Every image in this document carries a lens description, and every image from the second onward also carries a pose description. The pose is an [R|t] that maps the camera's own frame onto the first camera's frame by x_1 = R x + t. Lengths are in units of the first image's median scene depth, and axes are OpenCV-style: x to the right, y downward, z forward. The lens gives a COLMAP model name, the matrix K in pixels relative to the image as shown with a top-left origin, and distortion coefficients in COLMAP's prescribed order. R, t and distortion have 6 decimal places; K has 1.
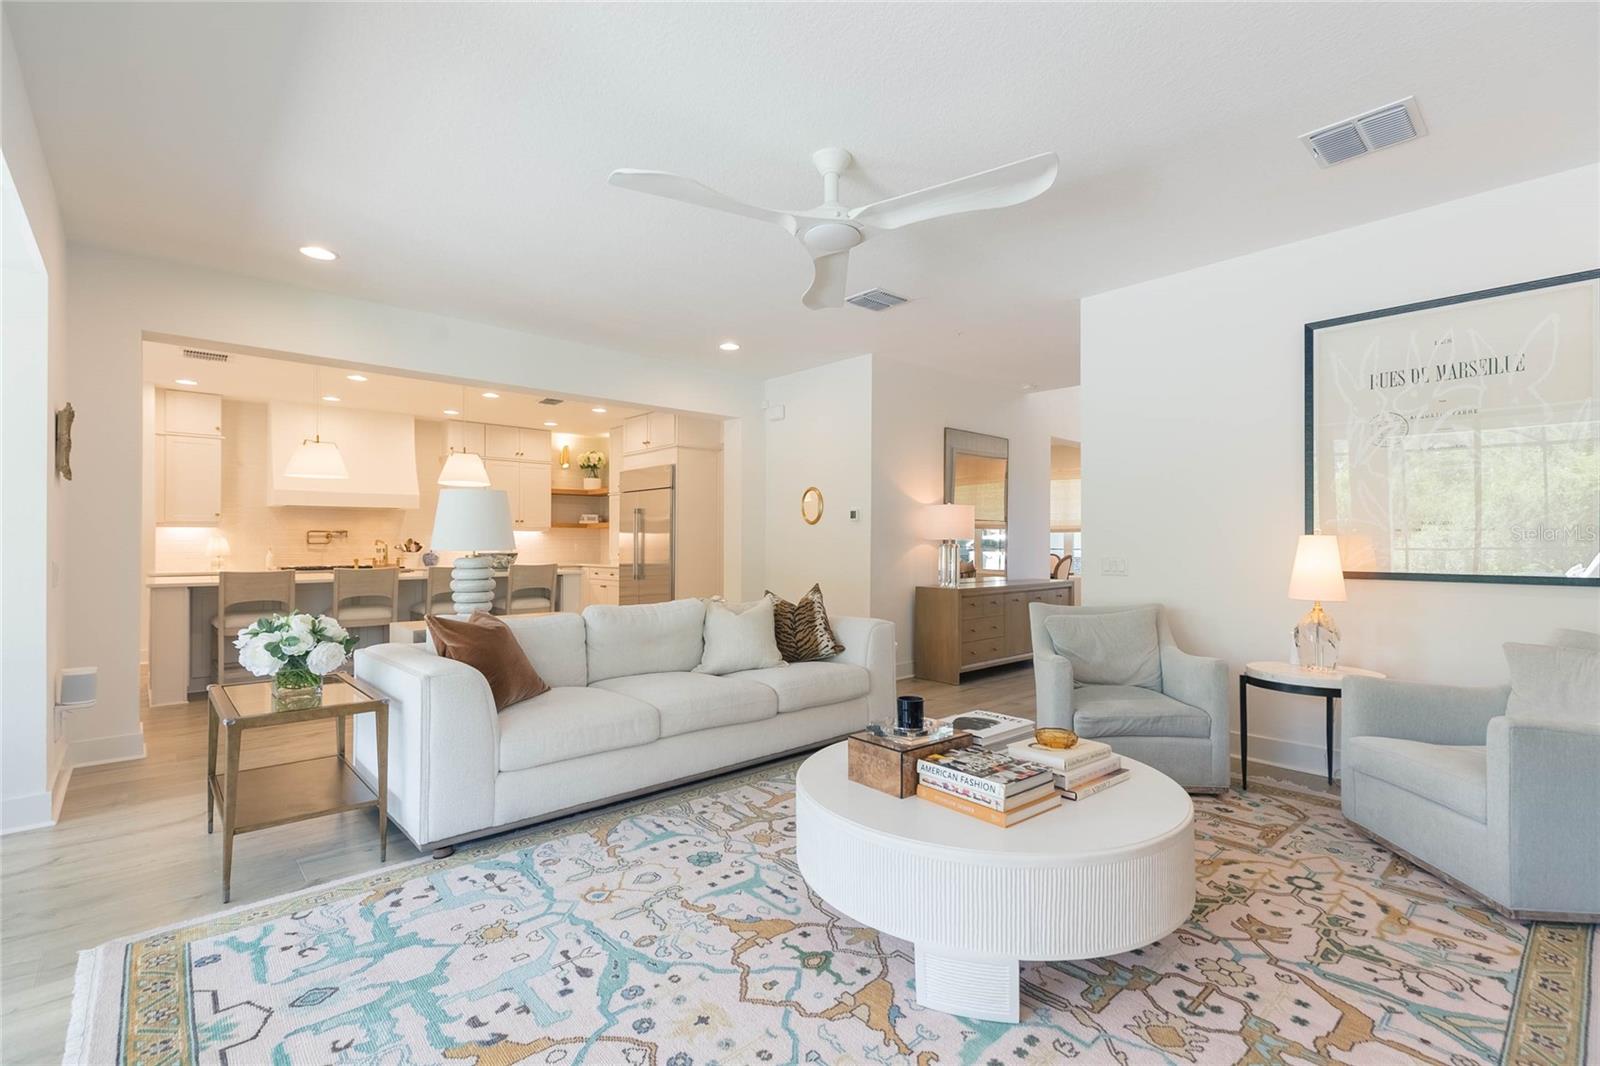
lens RADIAL K [[729.7, 0, 795.6], [0, 729.7, 534.5], [0, 0, 1]] dist [0.010294, -0.000405]
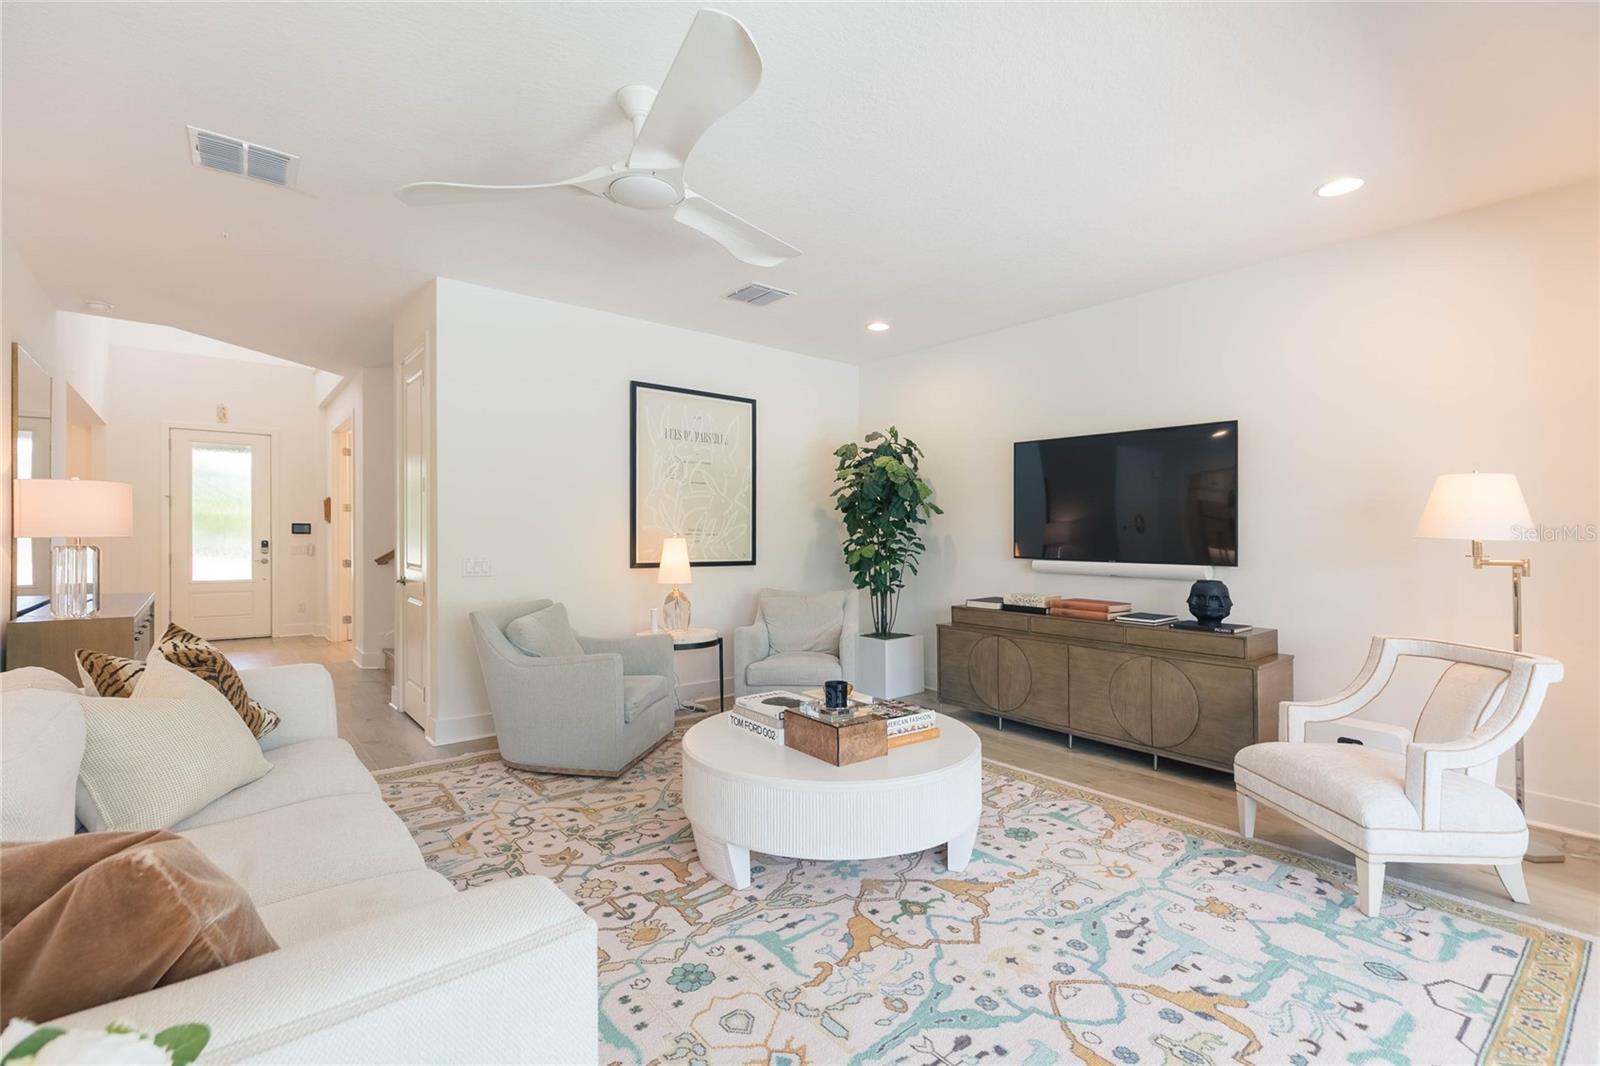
lens RADIAL K [[729.7, 0, 809.7], [0, 729.7, 538.9], [0, 0, 1]] dist [0.010294, -0.000405]
pose [[0.037927, -0.010618, 0.999224, -0.638152], [-0.010570, 0.999883, 0.011026, -0.015322], [-0.999225, -0.010980, 0.037811, 0.623000]]
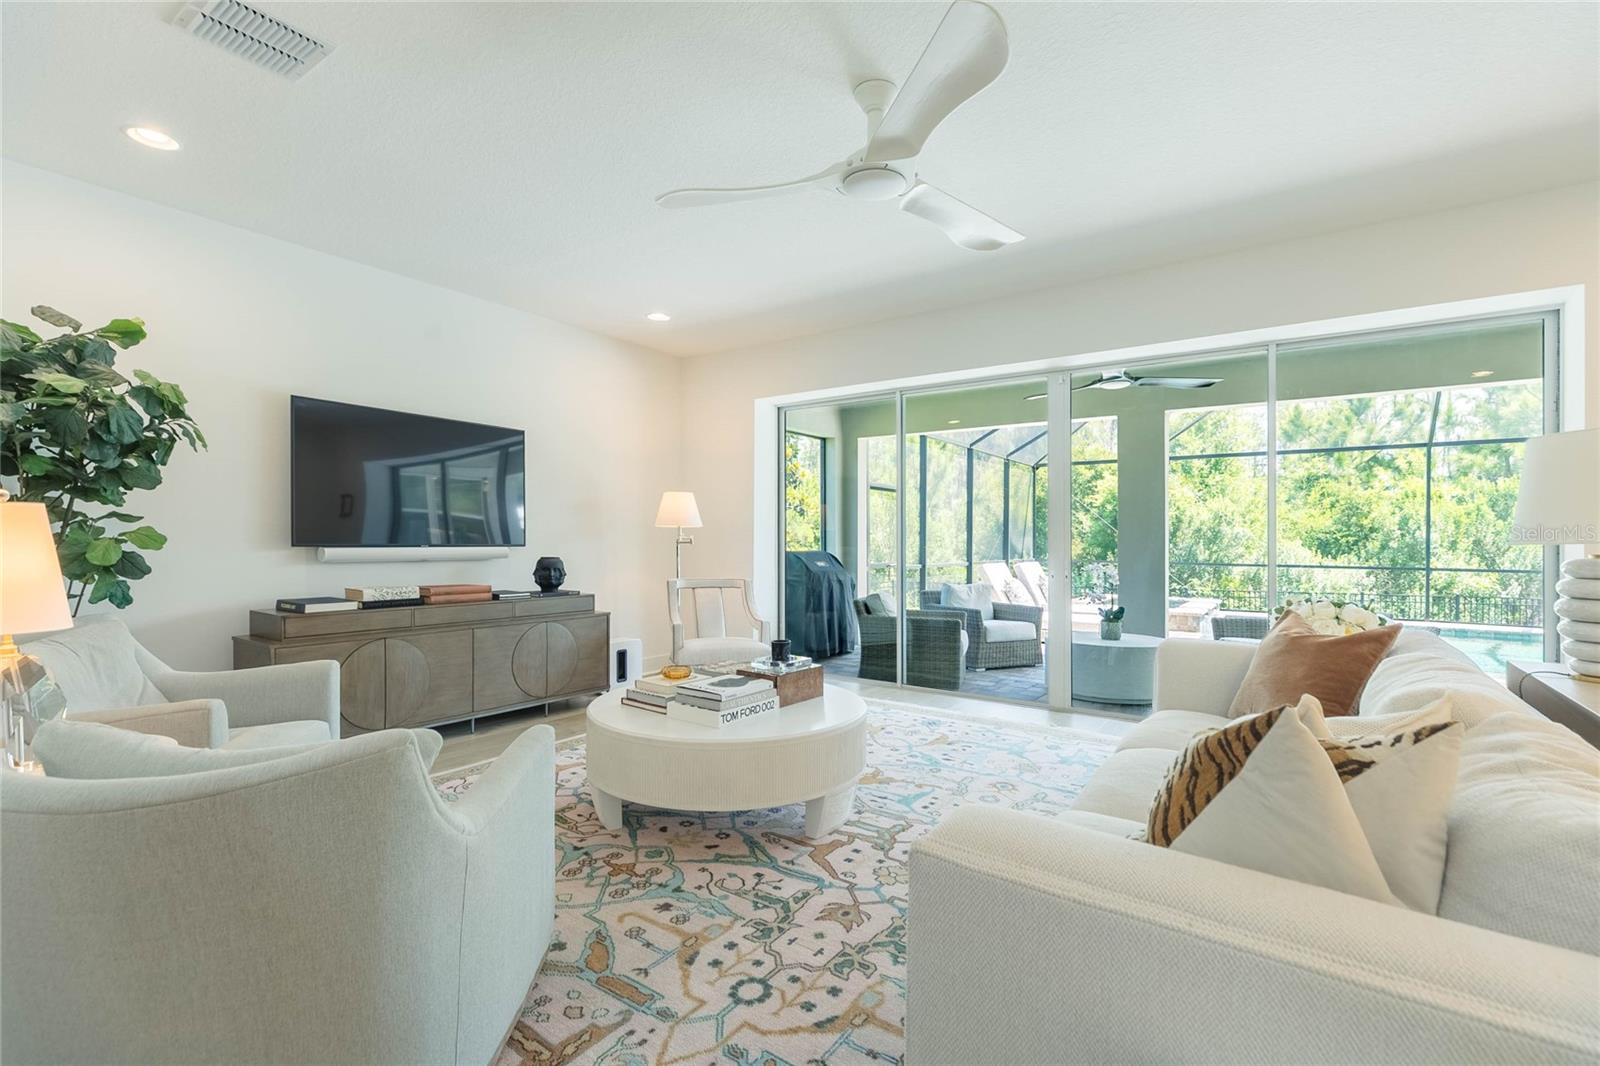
lens RADIAL K [[729.7, 0, 798.0], [0, 729.7, 538.6], [0, 0, 1]] dist [0.010294, -0.000405]
pose [[-0.973731, -0.009478, -0.227503, 1.048689], [-0.008871, 0.999954, -0.003691, 0.045280], [0.227527, -0.001576, -0.973770, 2.199118]]
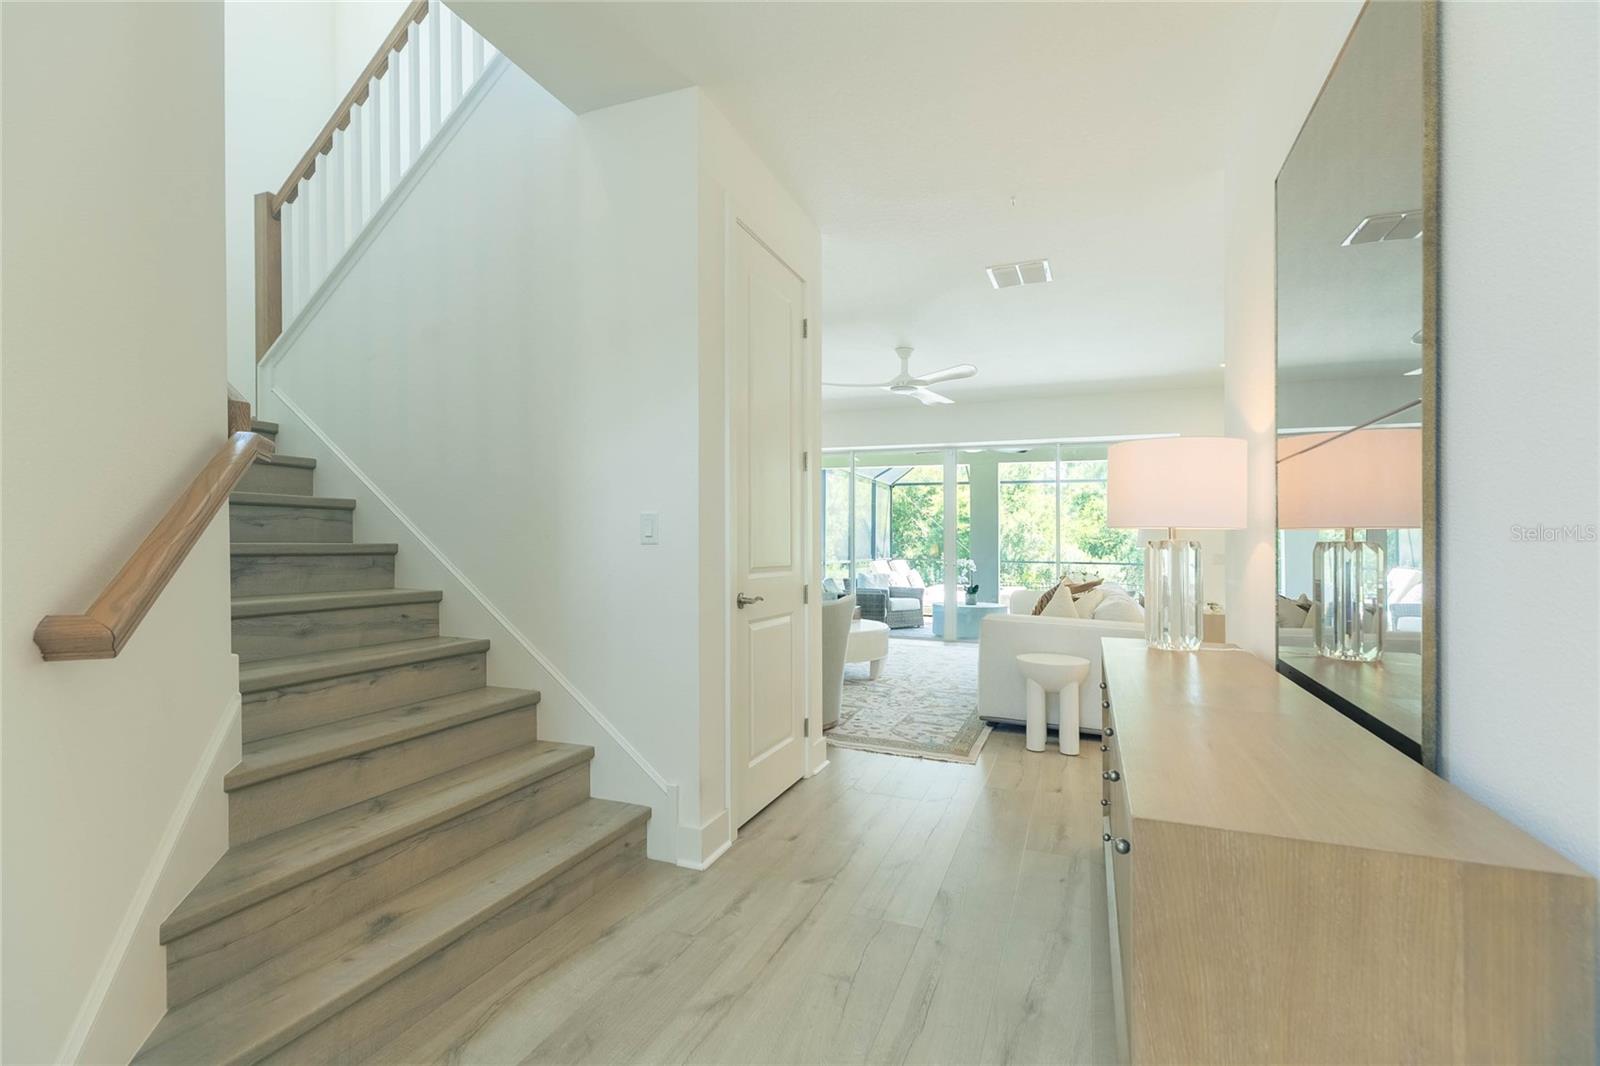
lens RADIAL K [[729.7, 0, 786.4], [0, 729.7, 523.4], [0, 0, 1]] dist [0.010294, -0.000405]
pose [[-0.901474, -0.022235, -0.432261, 2.364665], [-0.010462, 0.999507, -0.029594, 0.044244], [0.432706, -0.022156, -0.901263, 3.472226]]
